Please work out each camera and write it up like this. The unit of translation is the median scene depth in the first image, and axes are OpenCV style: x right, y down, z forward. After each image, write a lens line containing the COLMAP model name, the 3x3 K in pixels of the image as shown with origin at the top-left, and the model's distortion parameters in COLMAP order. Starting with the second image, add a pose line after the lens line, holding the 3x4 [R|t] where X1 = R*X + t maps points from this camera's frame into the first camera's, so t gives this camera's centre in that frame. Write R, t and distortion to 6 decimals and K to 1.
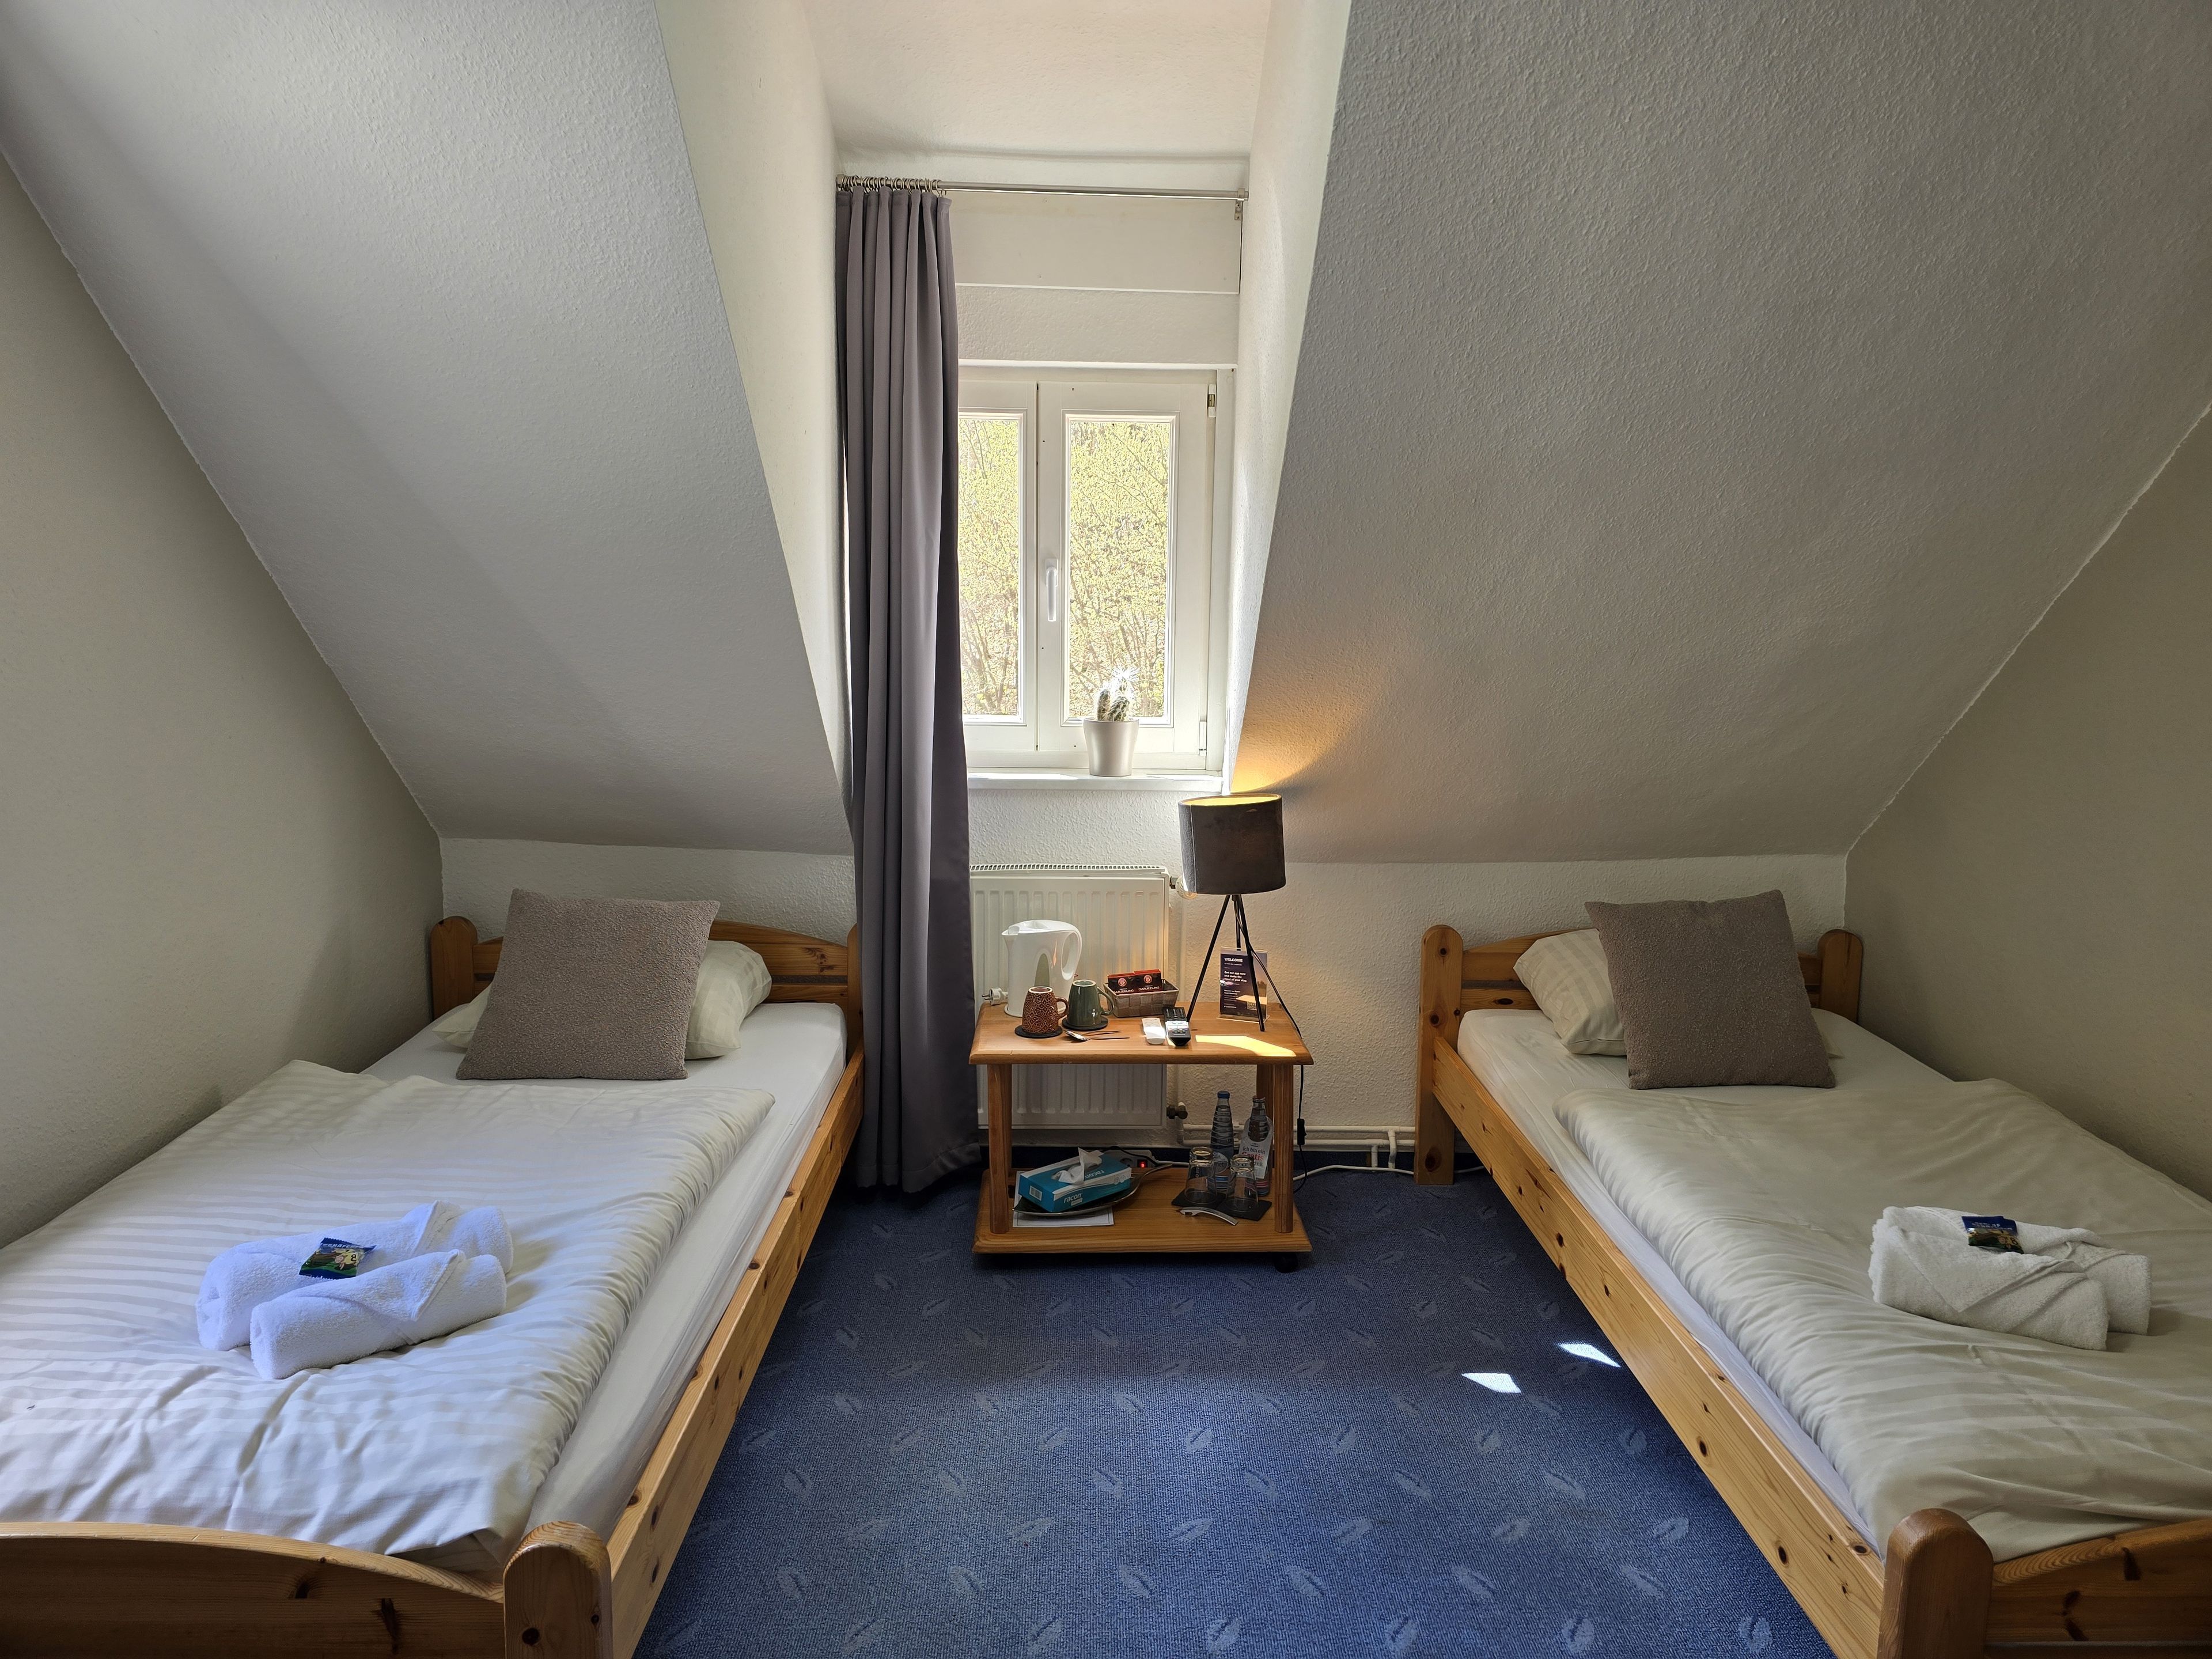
lens RADIAL K [[1493.0, 0, 1103.6], [0, 1493.0, 820.5], [0, 0, 1]] dist [0.104672, -0.109271]
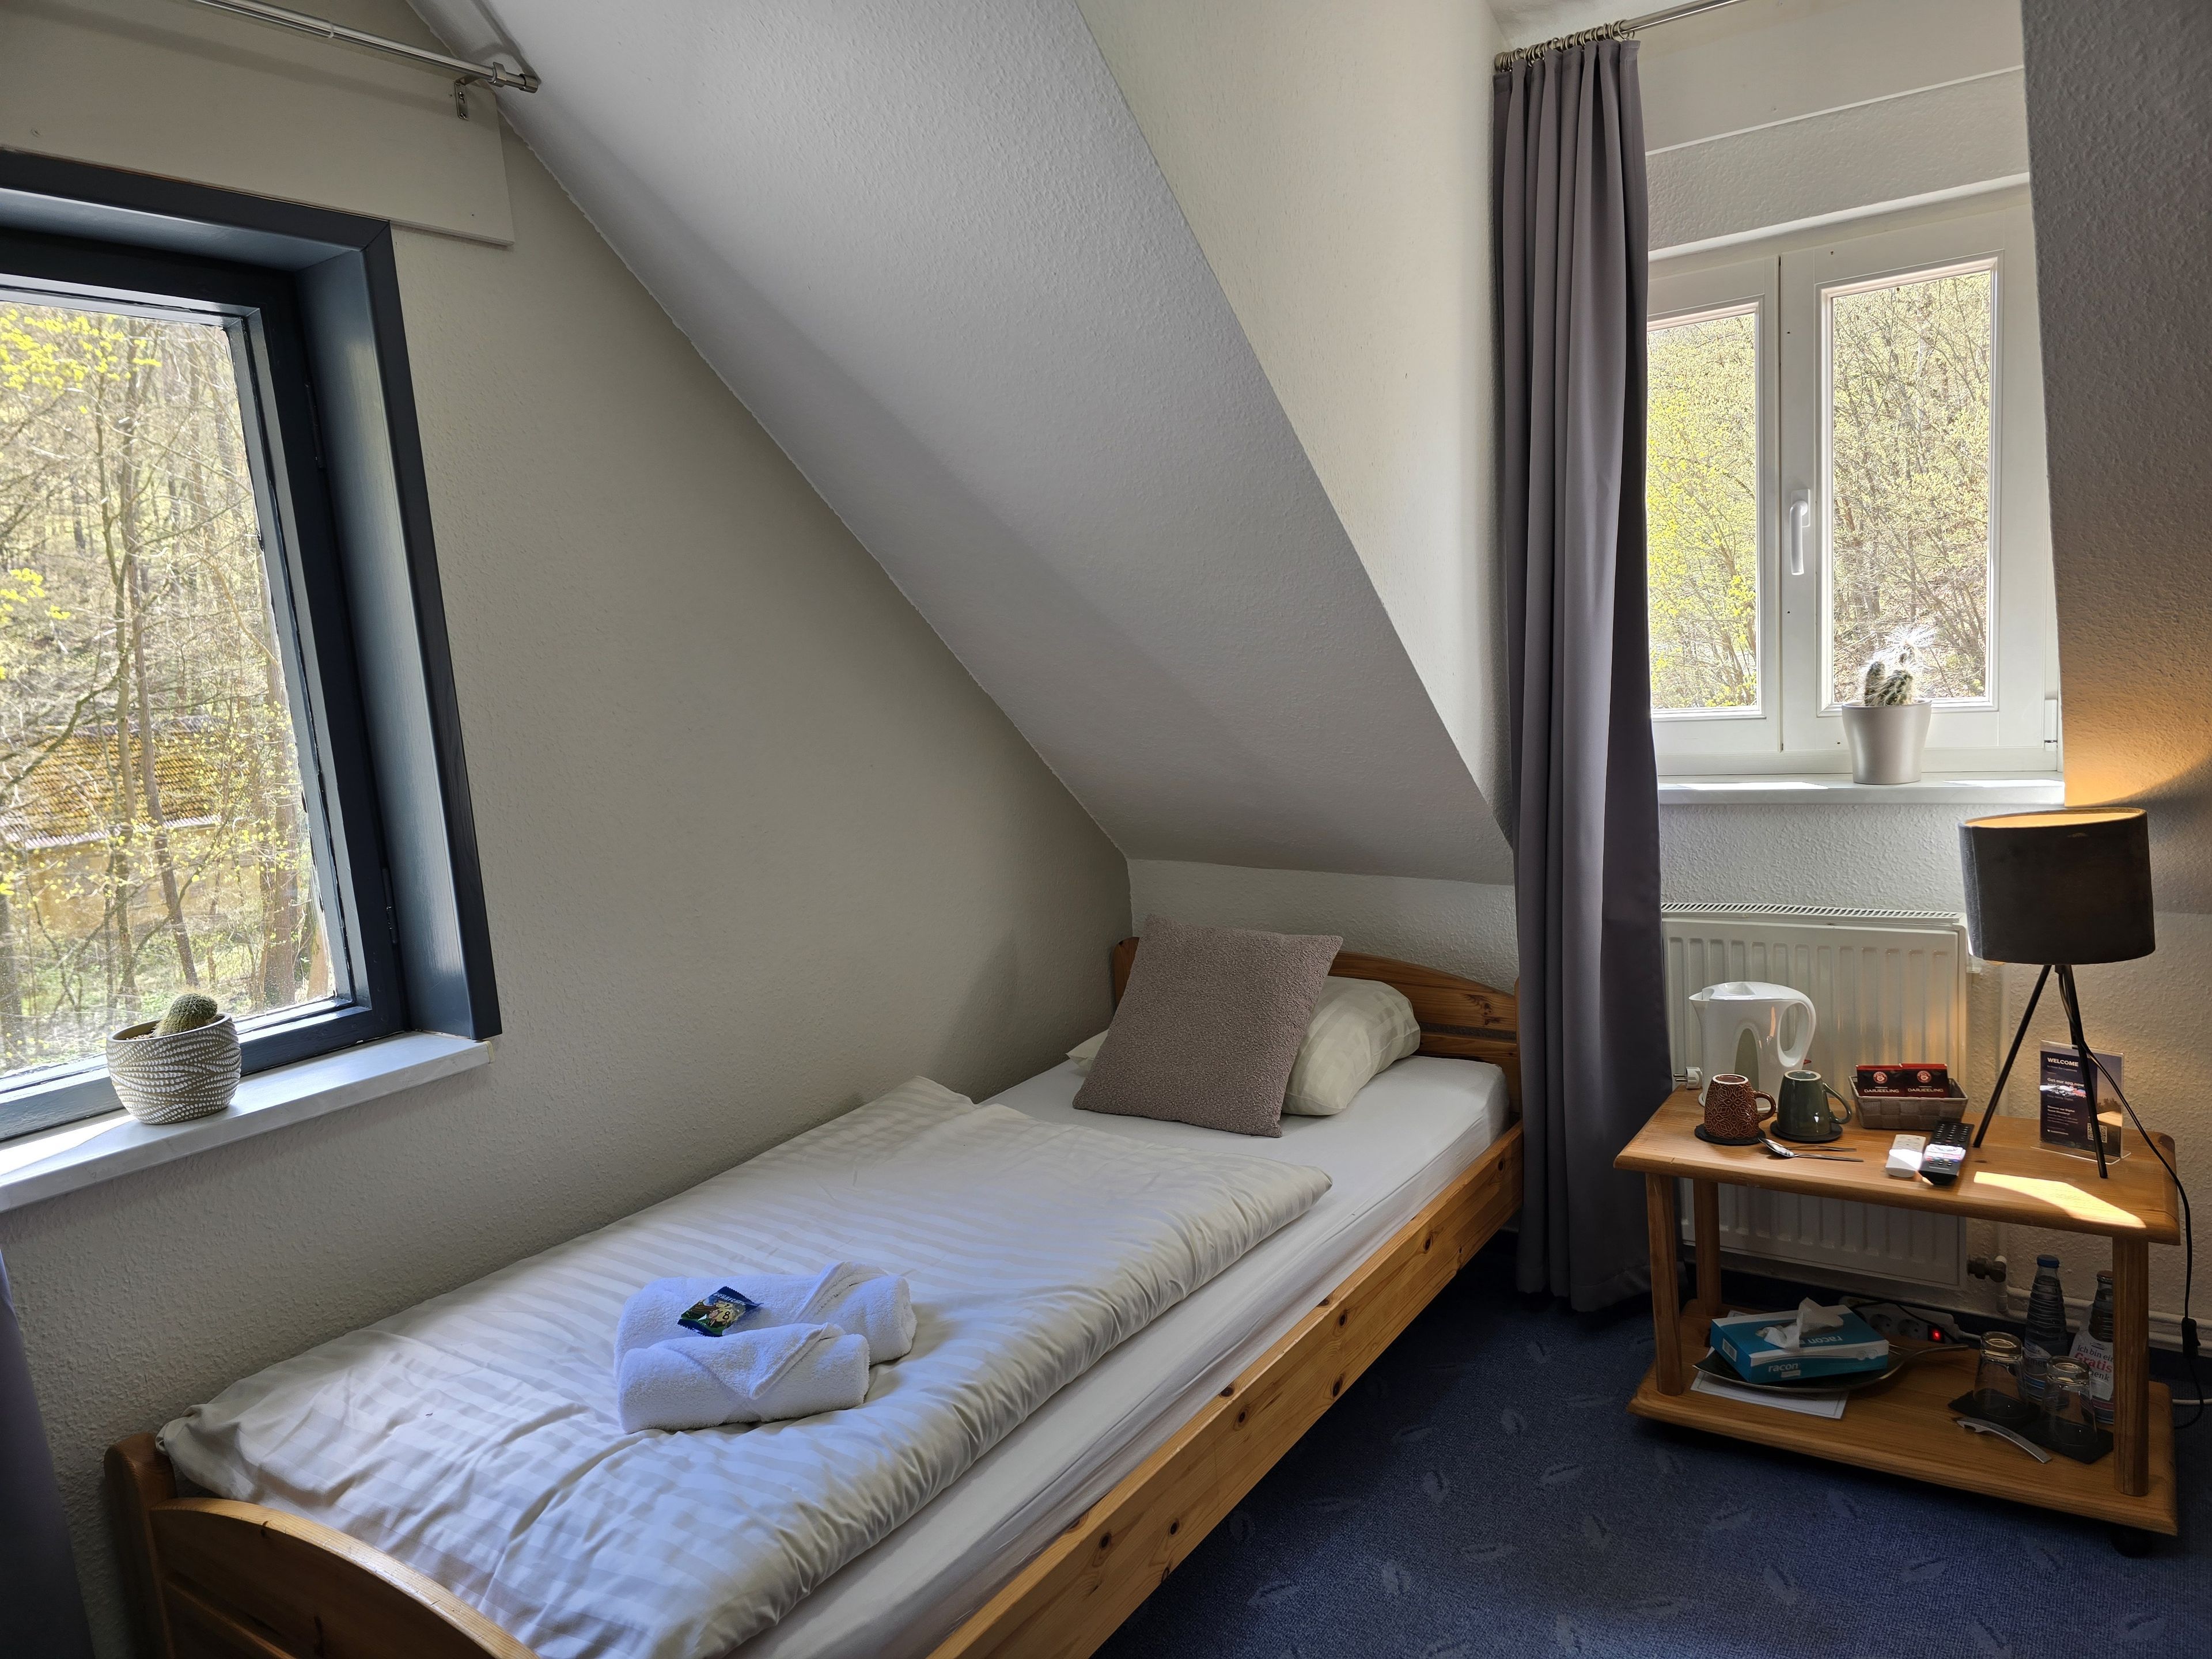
lens RADIAL K [[1473.6, 0, 1108.5], [0, 1473.6, 851.5], [0, 0, 1]] dist [0.066829, -0.061798]
pose [[0.806631, 0.010714, -0.590959, 0.141225], [-0.000484, 0.999847, 0.017466, -0.010859], [0.591056, -0.013802, 0.806513, 0.228201]]
